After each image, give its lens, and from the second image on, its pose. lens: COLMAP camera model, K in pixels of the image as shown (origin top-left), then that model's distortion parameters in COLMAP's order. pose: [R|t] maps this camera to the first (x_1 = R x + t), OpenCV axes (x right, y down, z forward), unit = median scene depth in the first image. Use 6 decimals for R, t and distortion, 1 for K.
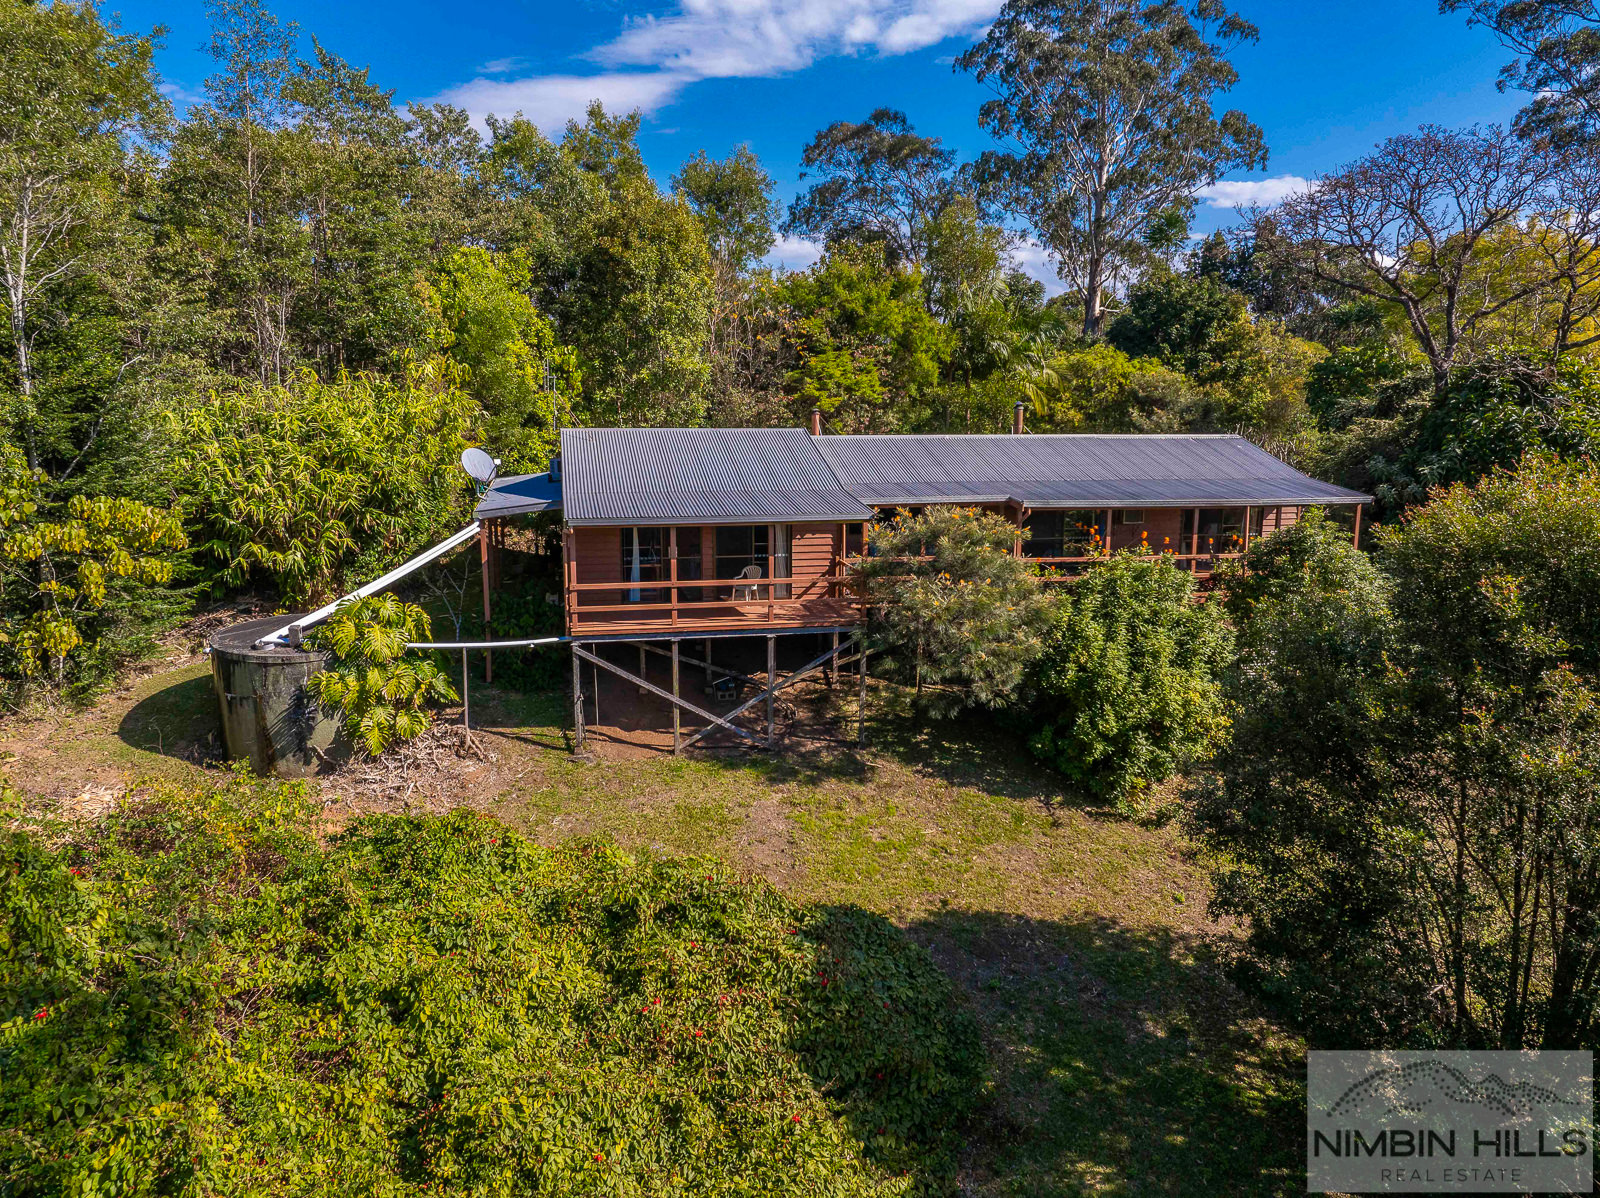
lens RADIAL K [[1113.8, 0, 800.0], [0, 1113.8, 599.0], [0, 0, 1]] dist [0.001278, -0.000045]
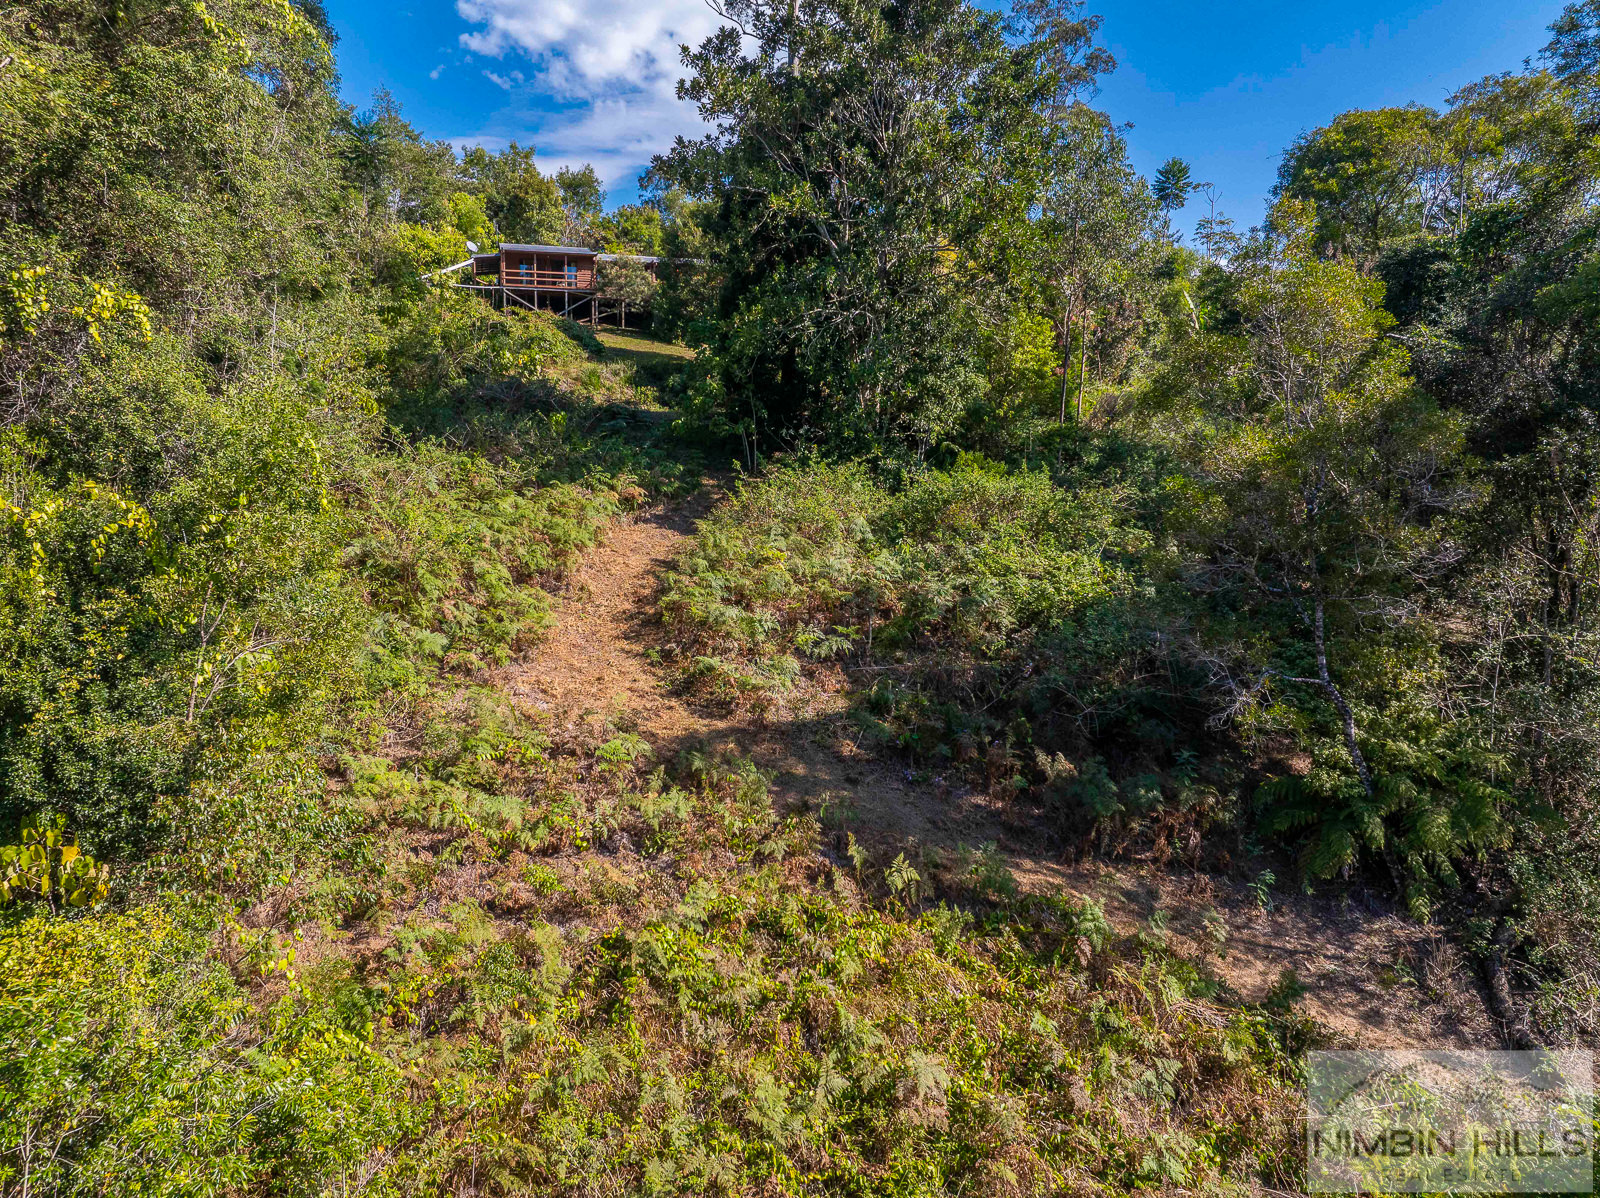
lens RADIAL K [[1127.3, 0, 798.0], [0, 1127.3, 594.7], [0, 0, 1]] dist [-0.044858, 0.008287]
pose [[0.997494, -0.005294, 0.070558, 0.395763], [0.010128, 0.997611, -0.068338, 1.106977], [-0.070027, 0.068882, 0.995164, -2.141159]]
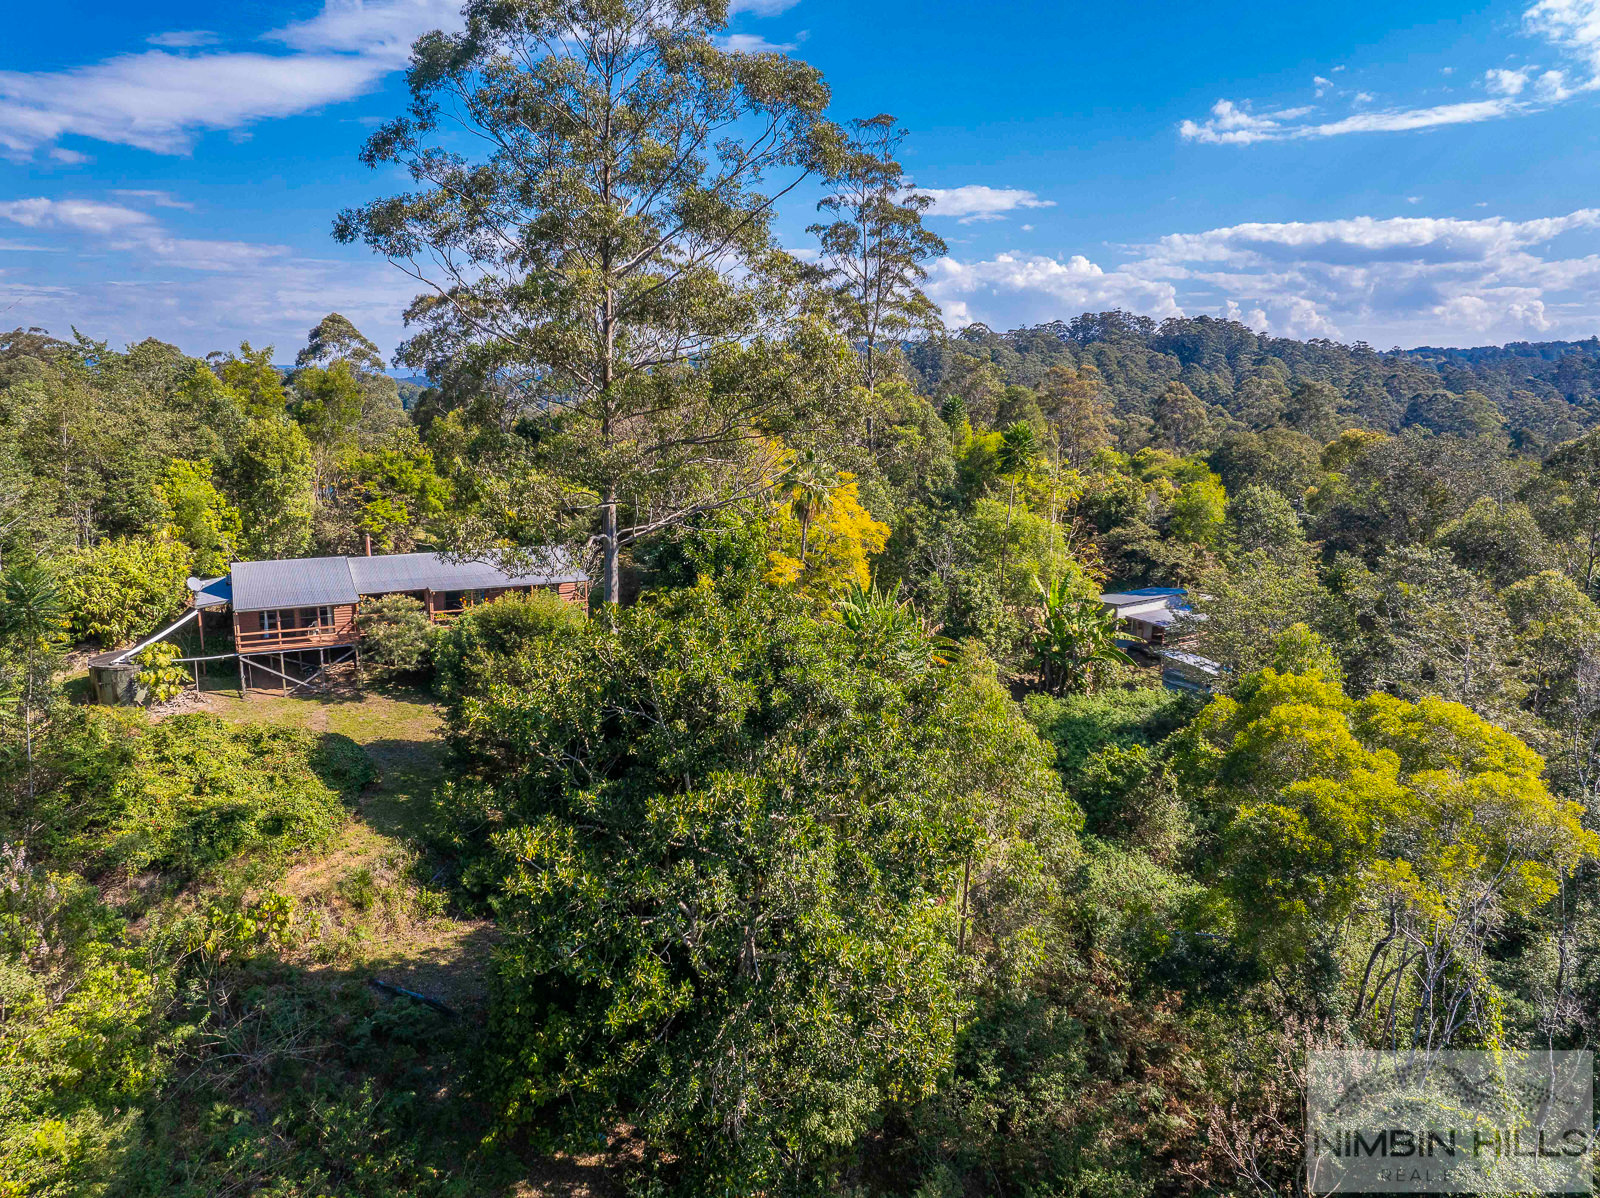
lens RADIAL K [[1127.3, 0, 798.0], [0, 1127.3, 594.7], [0, 0, 1]] dist [-0.044858, 0.008287]
pose [[0.968472, -0.048327, 0.244388, 0.412040], [0.048807, 0.998800, 0.004097, -0.048438], [-0.244293, 0.007960, 0.969669, -1.769325]]
